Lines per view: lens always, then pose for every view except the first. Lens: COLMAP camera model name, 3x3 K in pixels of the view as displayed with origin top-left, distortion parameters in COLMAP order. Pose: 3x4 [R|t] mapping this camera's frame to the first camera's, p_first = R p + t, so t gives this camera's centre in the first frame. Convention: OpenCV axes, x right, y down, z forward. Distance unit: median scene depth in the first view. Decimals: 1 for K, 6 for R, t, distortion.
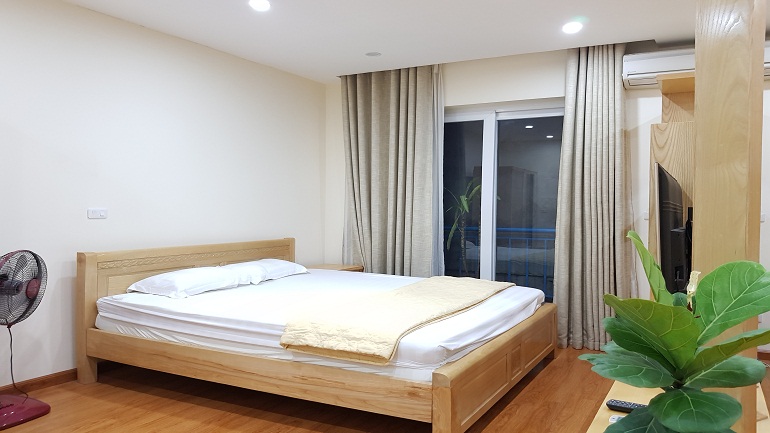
lens RADIAL K [[598.4, 0, 384.5], [0, 598.4, 223.4], [0, 0, 1]] dist [0.012007, -0.034592]
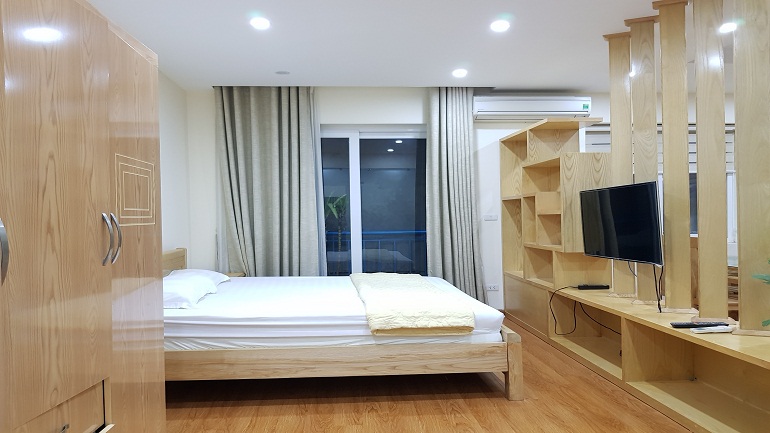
lens RADIAL K [[598.4, 0, 379.9], [0, 598.4, 213.9], [0, 0, 1]] dist [0.012007, -0.034592]
pose [[0.847048, -0.014708, 0.531312, -0.477675], [0.031449, 0.999253, -0.022476, 0.001353], [-0.530585, 0.035747, 0.846878, 0.001243]]
